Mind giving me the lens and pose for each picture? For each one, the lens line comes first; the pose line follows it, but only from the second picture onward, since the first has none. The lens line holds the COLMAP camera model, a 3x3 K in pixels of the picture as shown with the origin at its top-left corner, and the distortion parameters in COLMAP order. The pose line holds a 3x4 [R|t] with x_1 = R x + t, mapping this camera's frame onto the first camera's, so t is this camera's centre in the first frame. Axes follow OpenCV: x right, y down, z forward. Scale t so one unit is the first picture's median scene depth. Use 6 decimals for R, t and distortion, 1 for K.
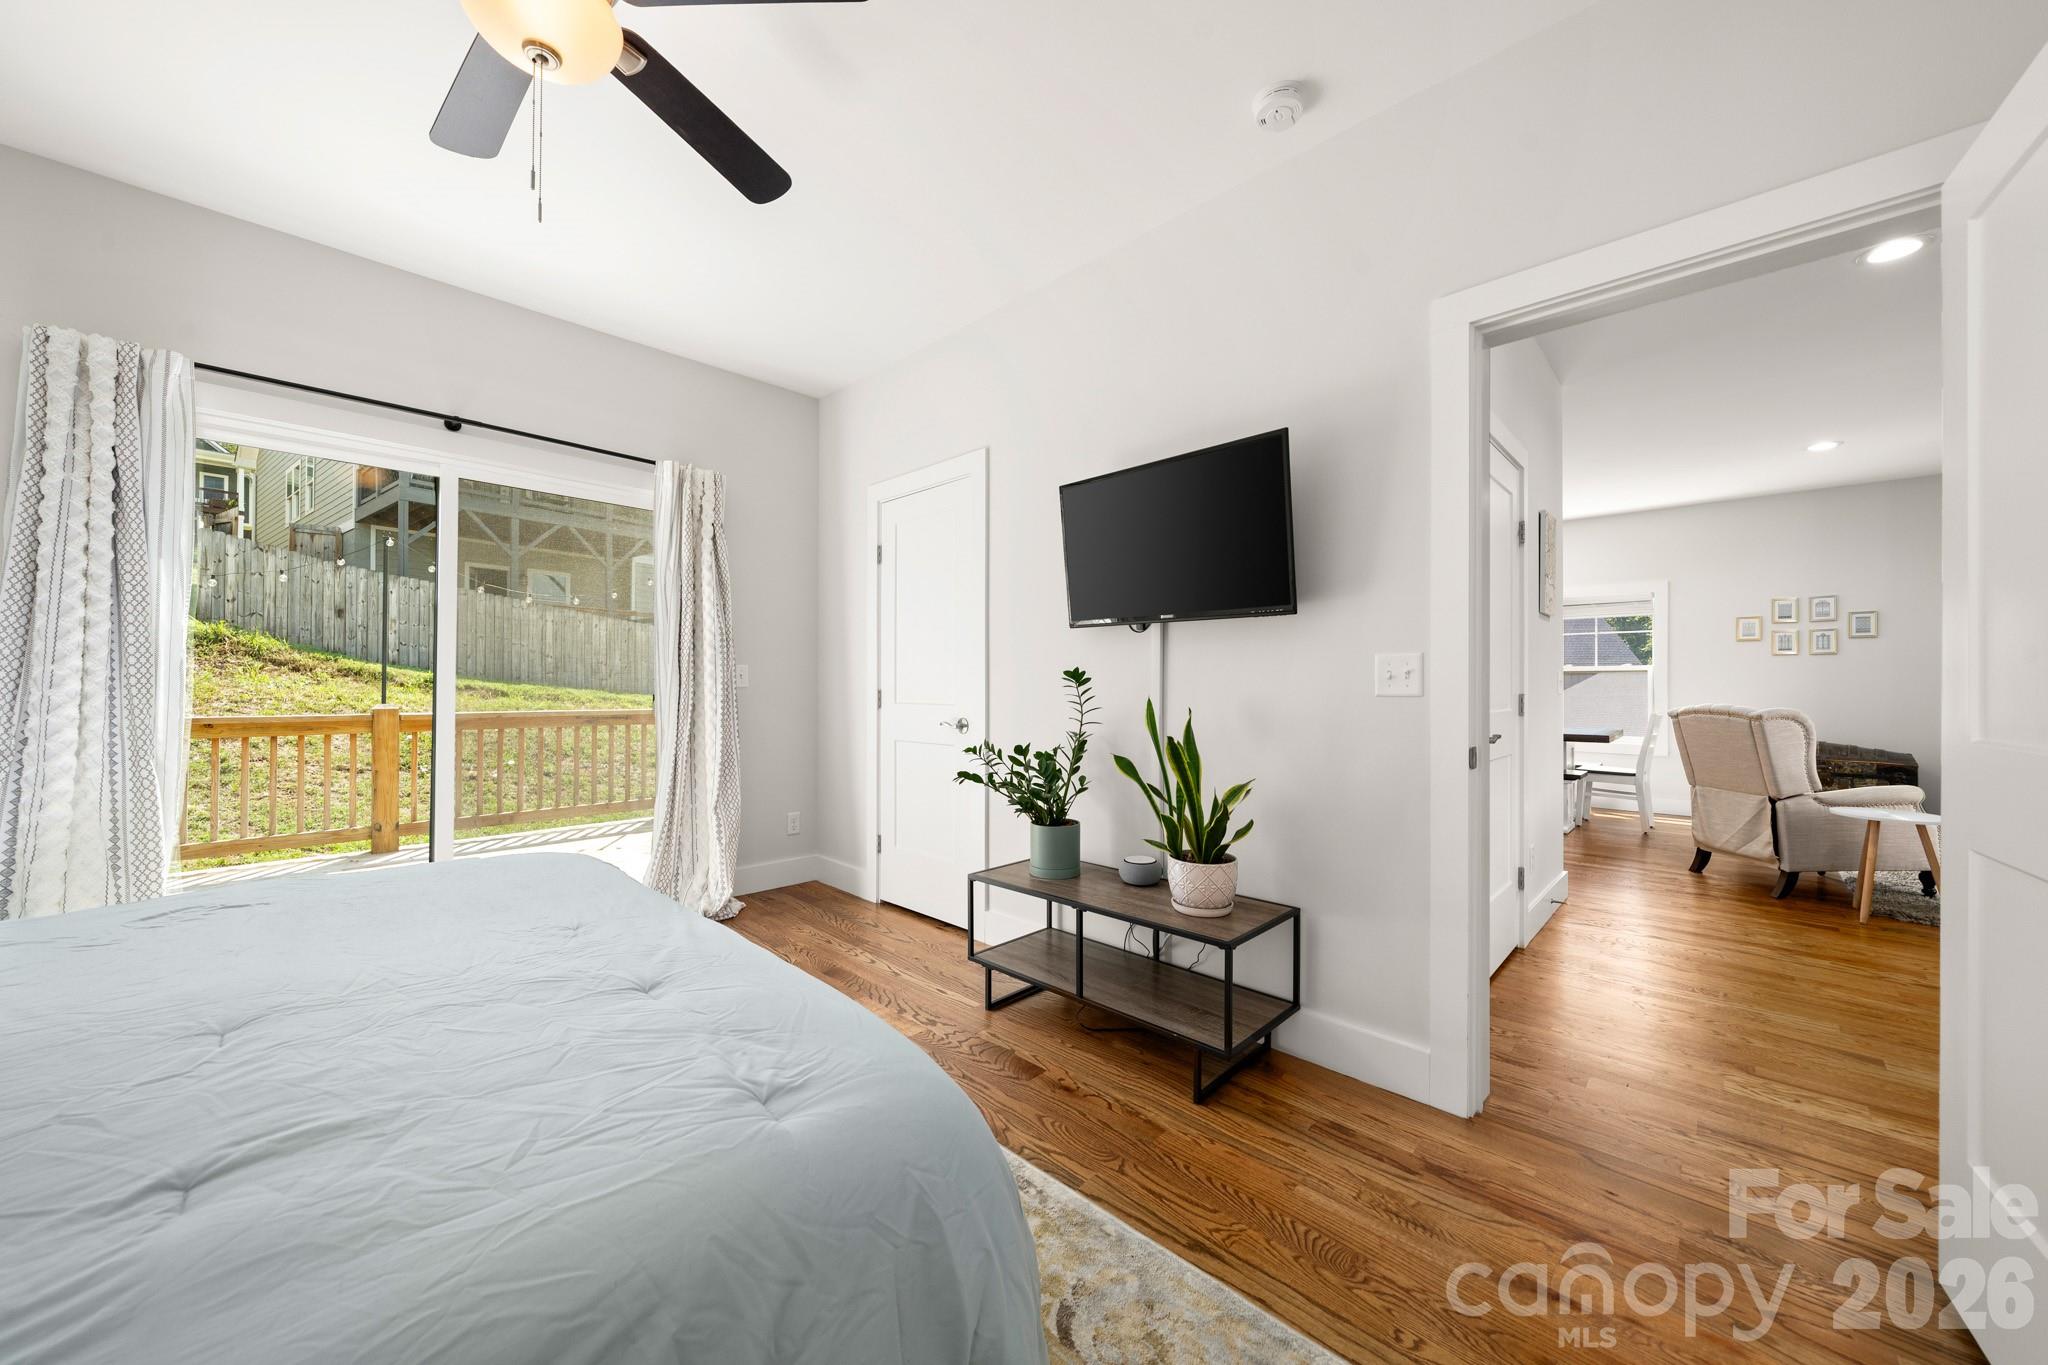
lens RADIAL K [[732.2, 0, 1024.0], [0, 732.2, 682.5], [0, 0, 1]] dist [-0.000728, -0.000036]
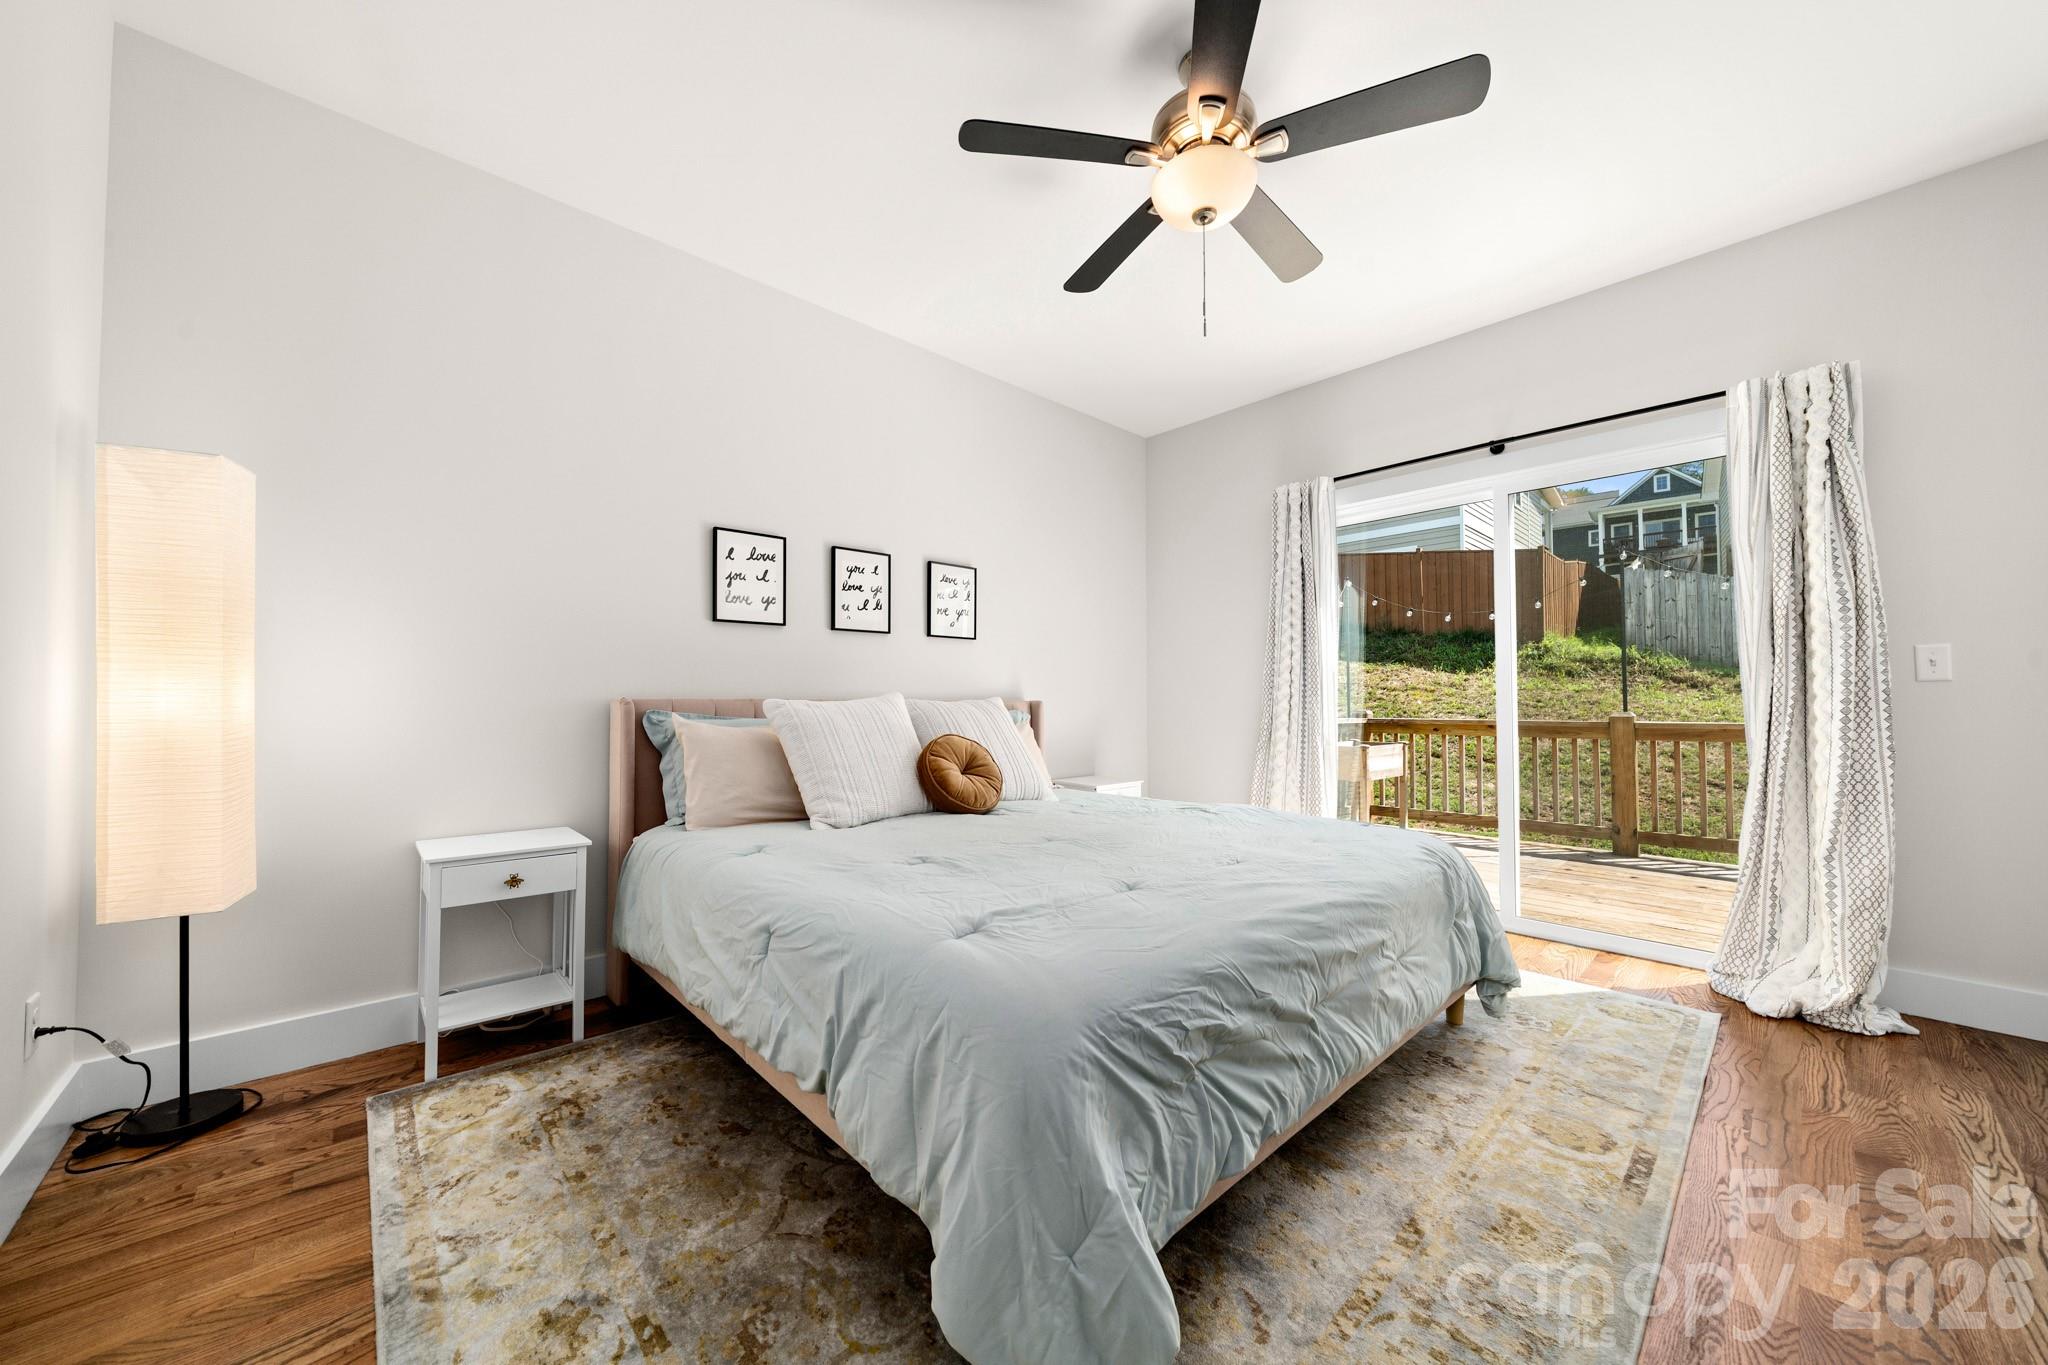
lens RADIAL K [[732.2, 0, 1024.0], [0, 732.2, 682.5], [0, 0, 1]] dist [-0.000728, -0.000036]
pose [[-0.041151, -0.035330, -0.998528, 0.089194], [0.005925, 0.999348, -0.035603, 0.008911], [0.999135, -0.007381, -0.040914, 0.089666]]
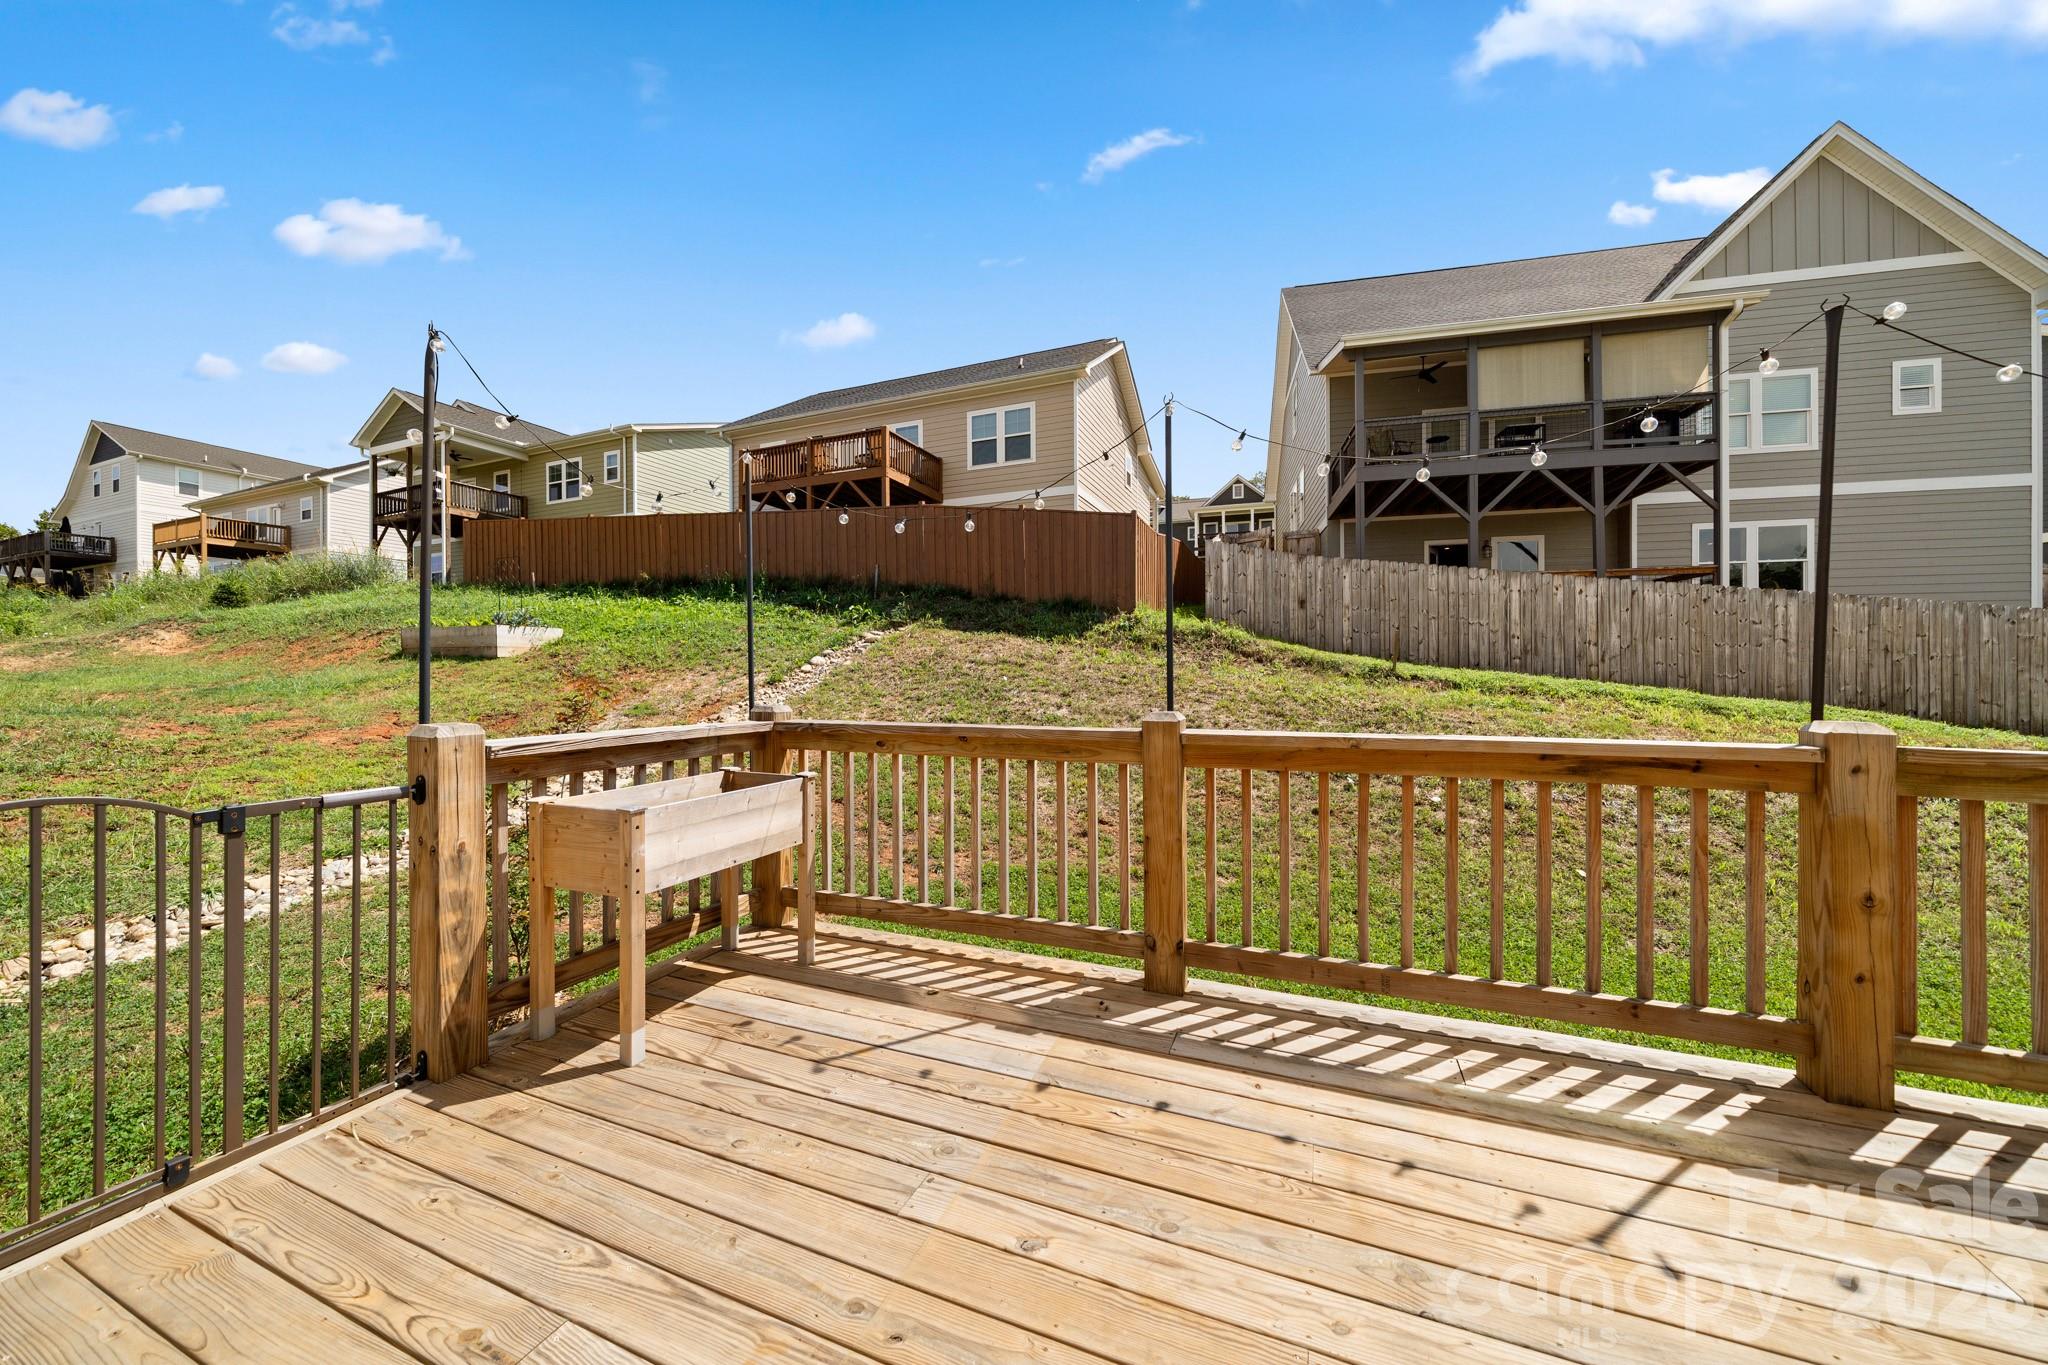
lens RADIAL K [[729.7, 0, 1020.0], [0, 729.7, 675.3], [0, 0, 1]] dist [-0.000703, 0.000019]
pose [[0.378708, -0.007280, -0.925488, -0.190922], [0.011825, 0.999925, -0.003026, 0.001779], [0.925441, -0.009798, 0.378766, 0.318430]]
